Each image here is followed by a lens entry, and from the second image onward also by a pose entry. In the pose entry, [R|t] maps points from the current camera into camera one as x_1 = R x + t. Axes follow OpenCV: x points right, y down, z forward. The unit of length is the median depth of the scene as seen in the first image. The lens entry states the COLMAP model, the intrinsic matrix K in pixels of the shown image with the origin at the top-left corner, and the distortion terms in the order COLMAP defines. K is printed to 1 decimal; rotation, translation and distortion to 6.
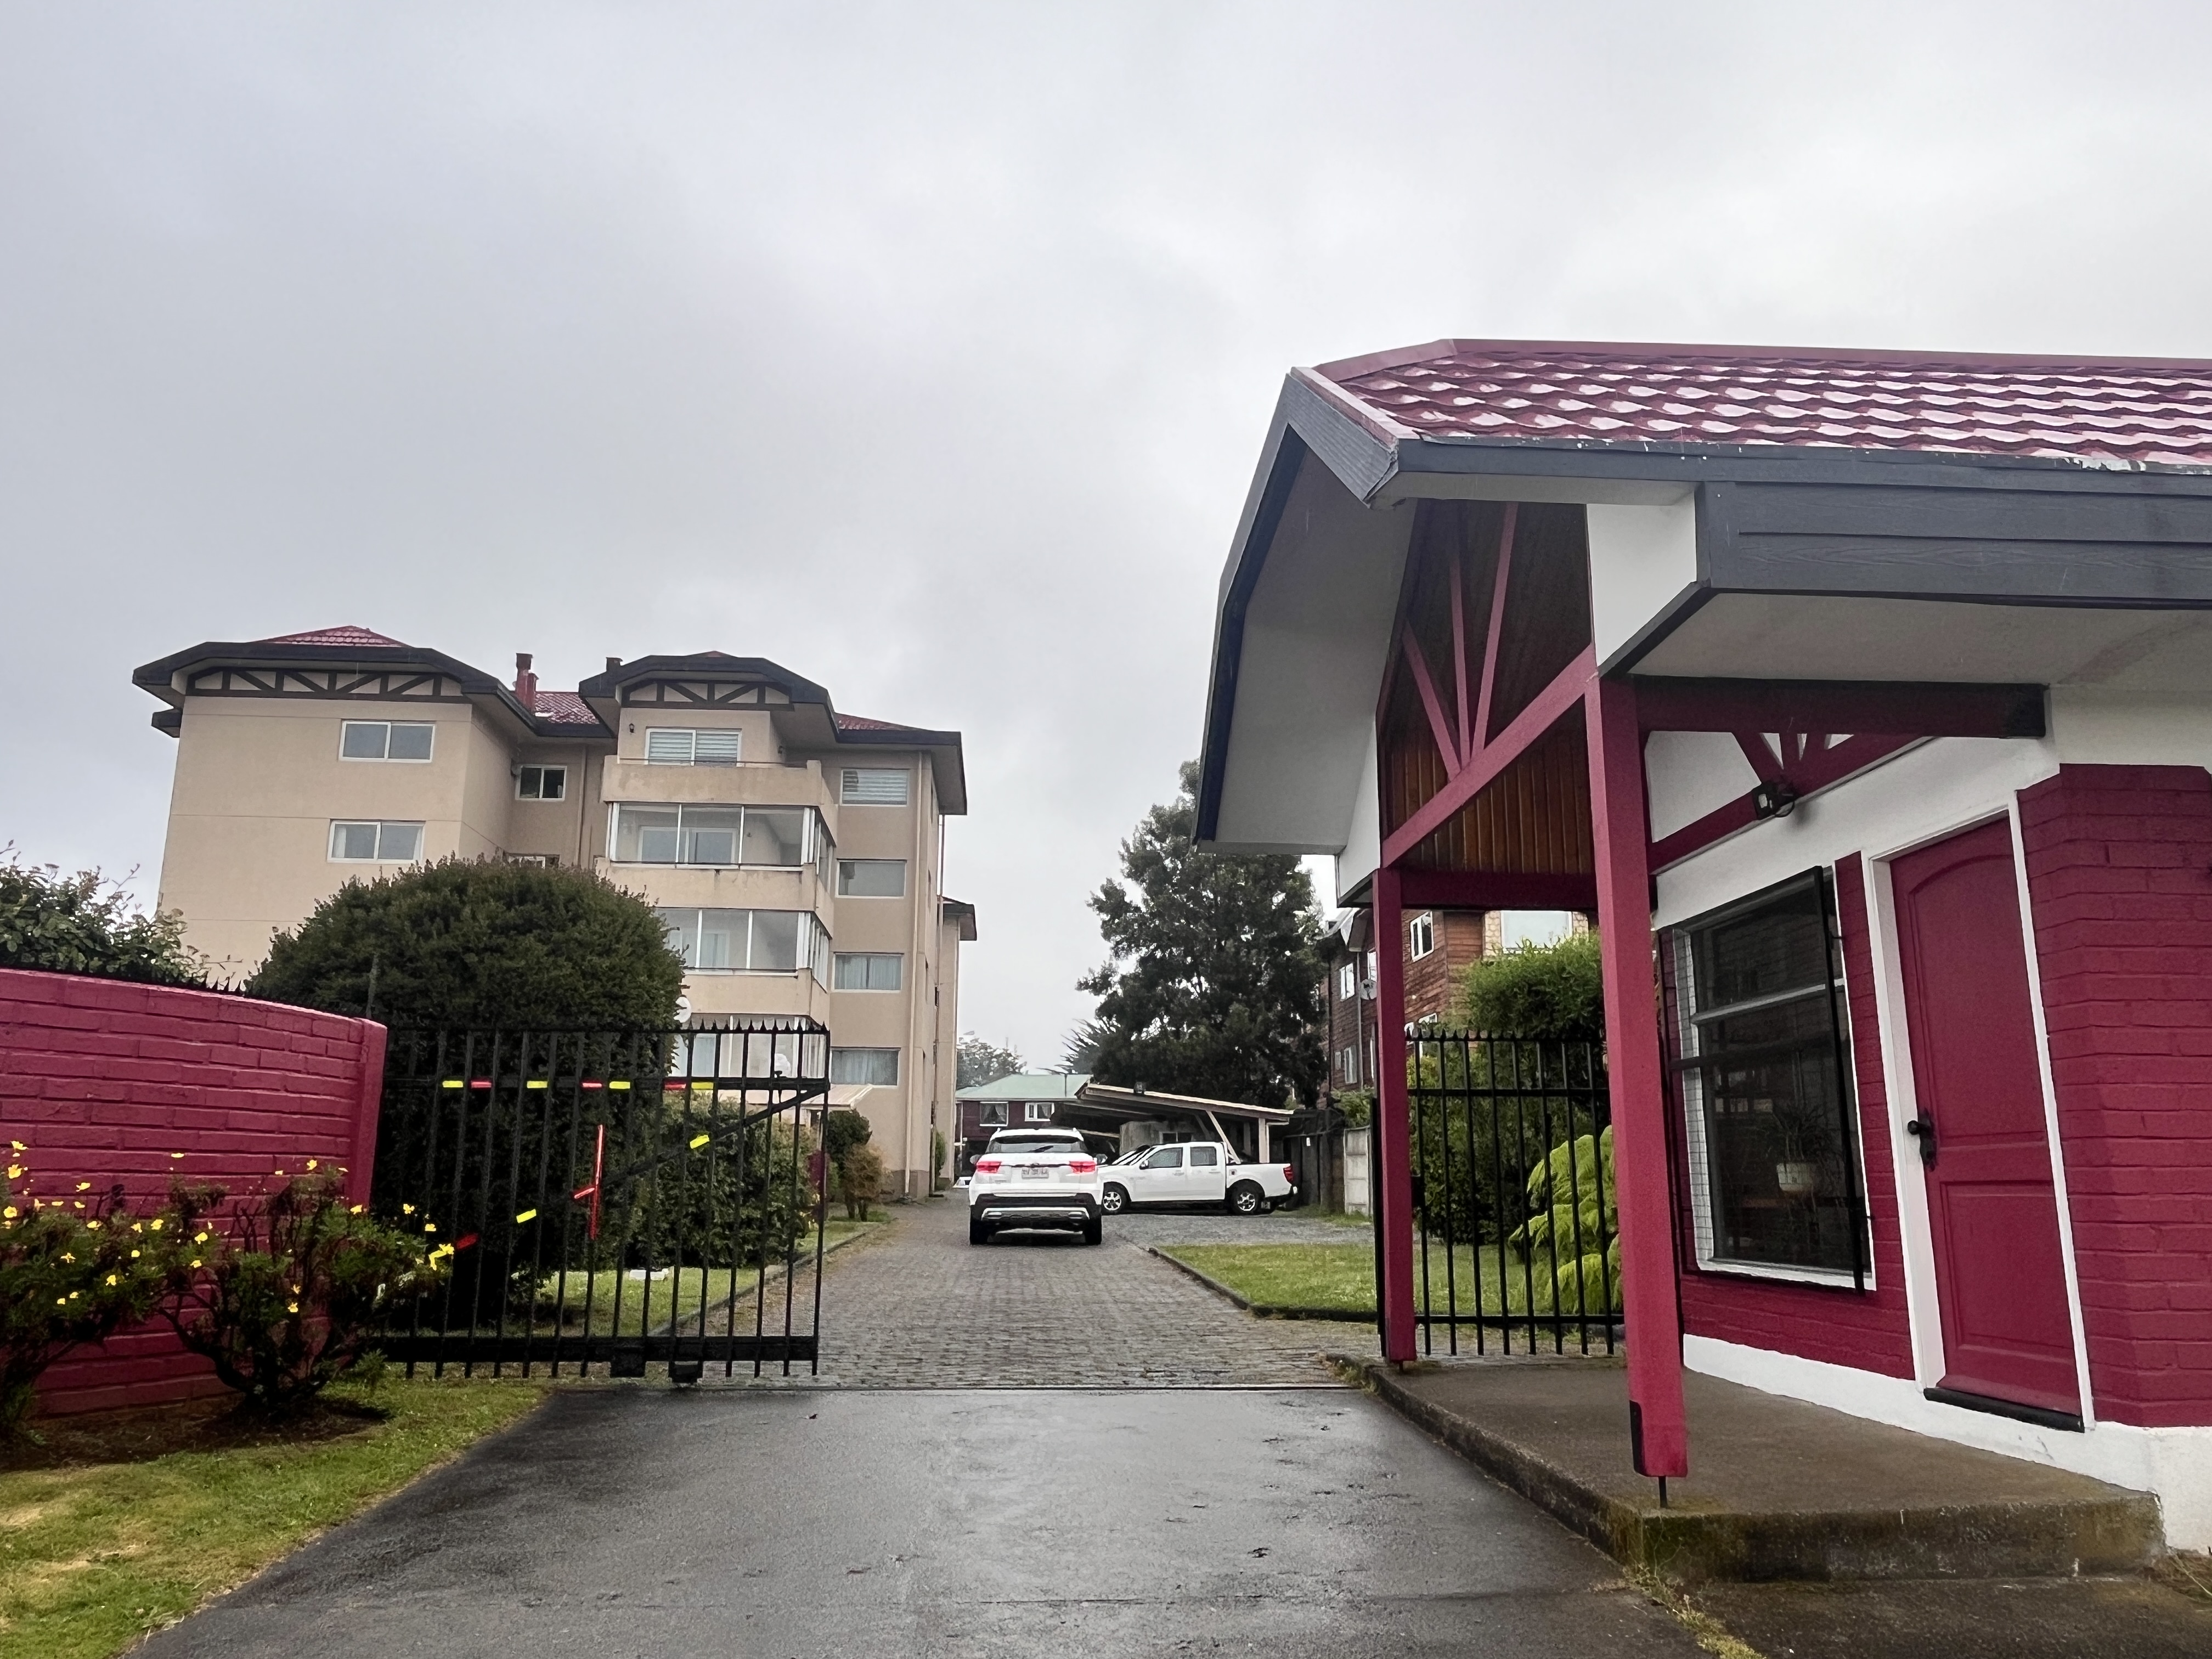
lens RADIAL K [[1555.4, 0, 1101.4], [0, 1555.4, 851.2], [0, 0, 1]] dist [-0.005403, -0.003245]
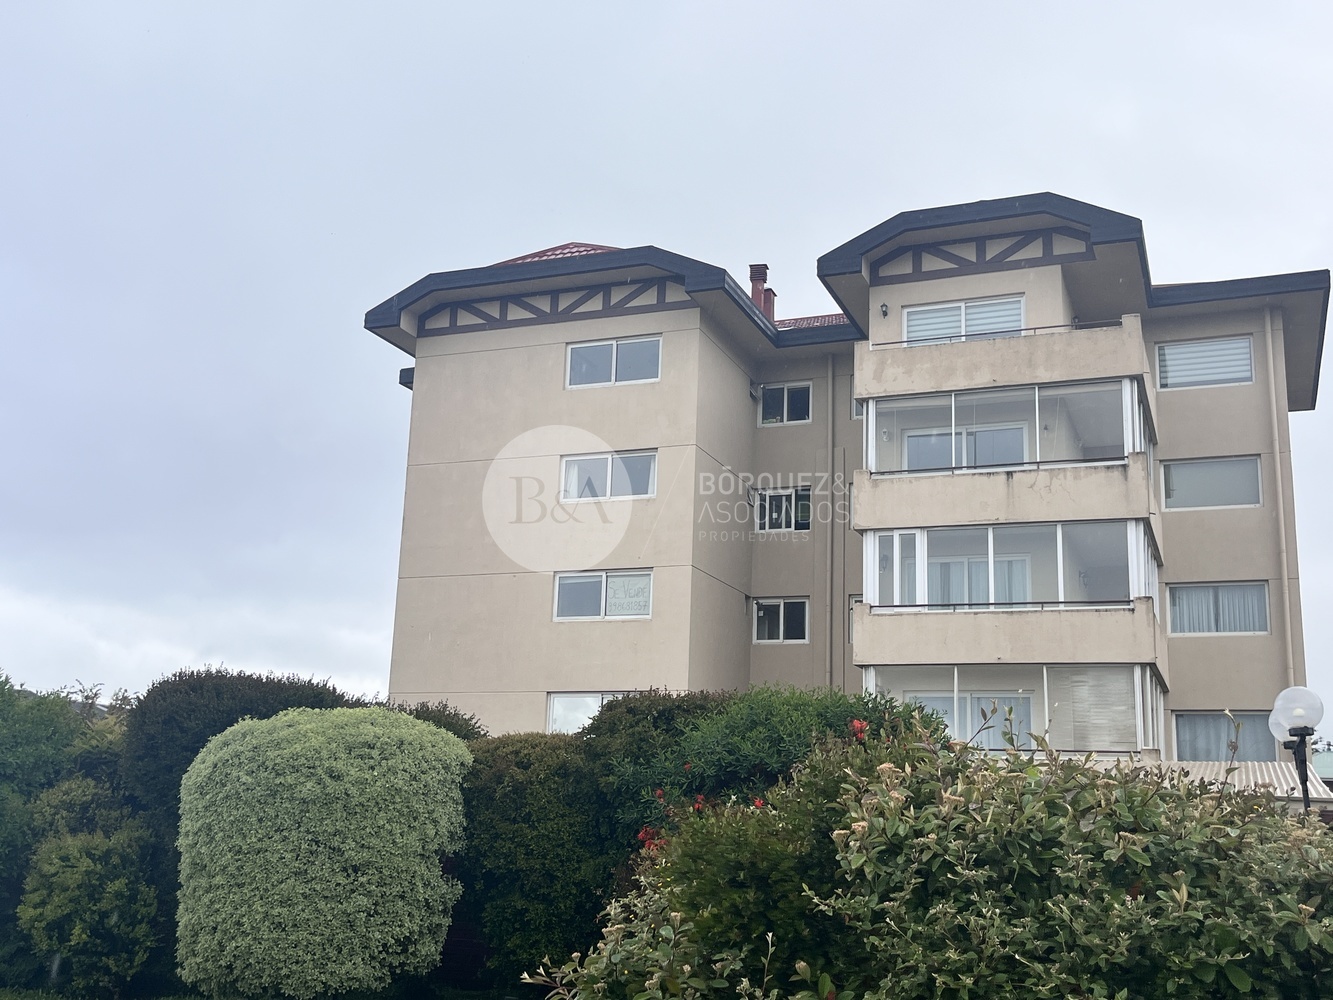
lens RADIAL K [[1403.8, 0, 672.9], [0, 1403.8, 514.0], [0, 0, 1]] dist [0.058840, 0.000000]
pose [[0.901488, -0.072752, -0.426645, -0.100181], [0.061701, 0.997305, -0.039690, 0.046974], [0.428383, 0.009455, 0.903548, 0.303608]]
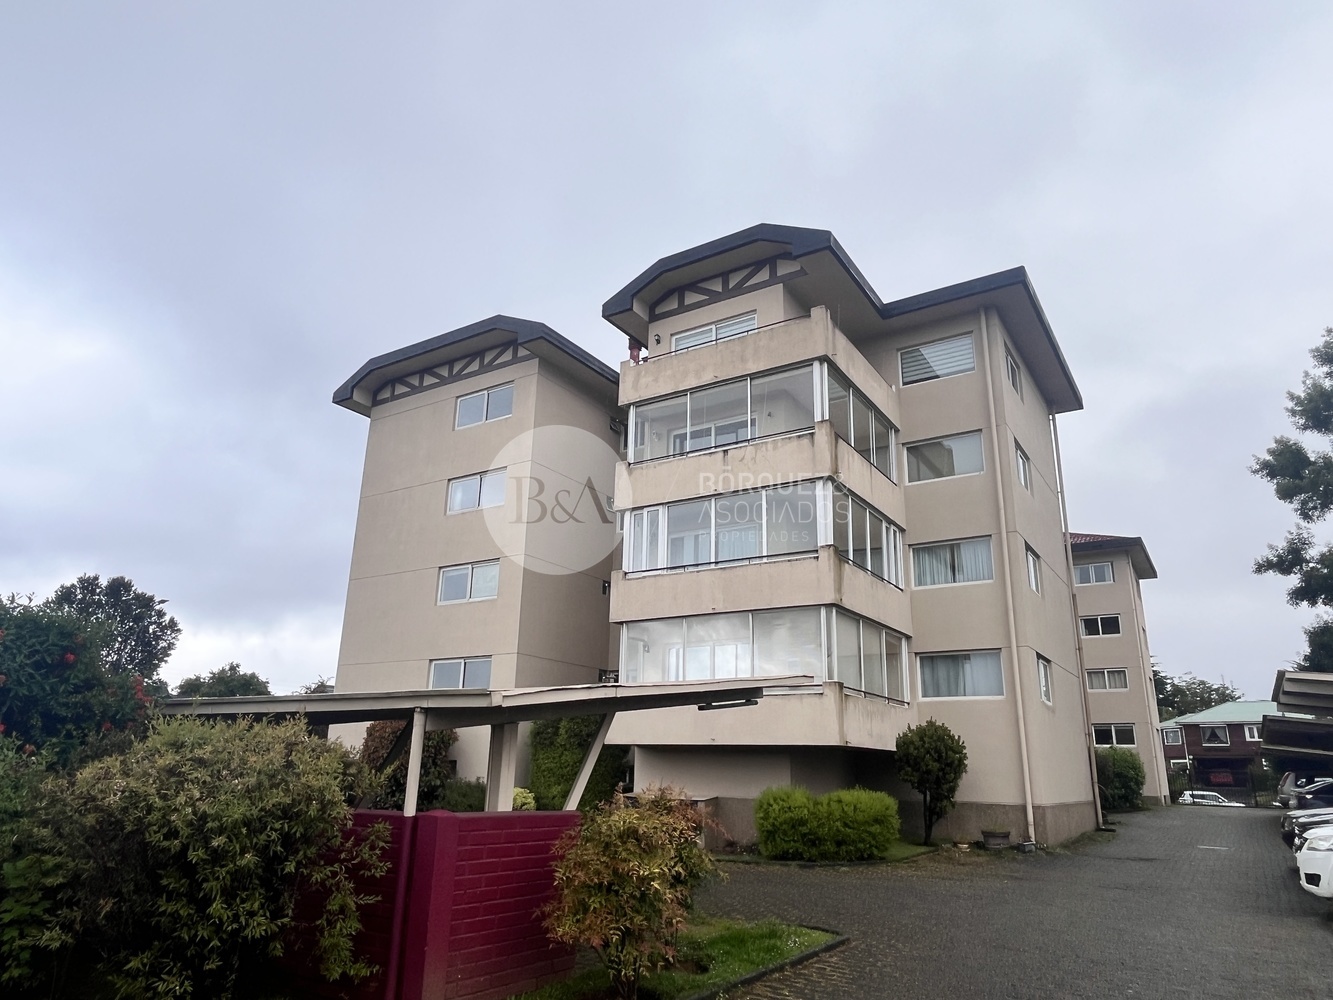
lens RADIAL K [[866.2, 0, 660.6], [0, 866.2, 508.8], [0, 0, 1]] dist [-0.004464, -0.003442]
pose [[0.801873, -0.162058, -0.575098, -0.000093], [0.107595, 0.985945, -0.127810, 0.098850], [0.587727, 0.040610, 0.808039, 0.559338]]
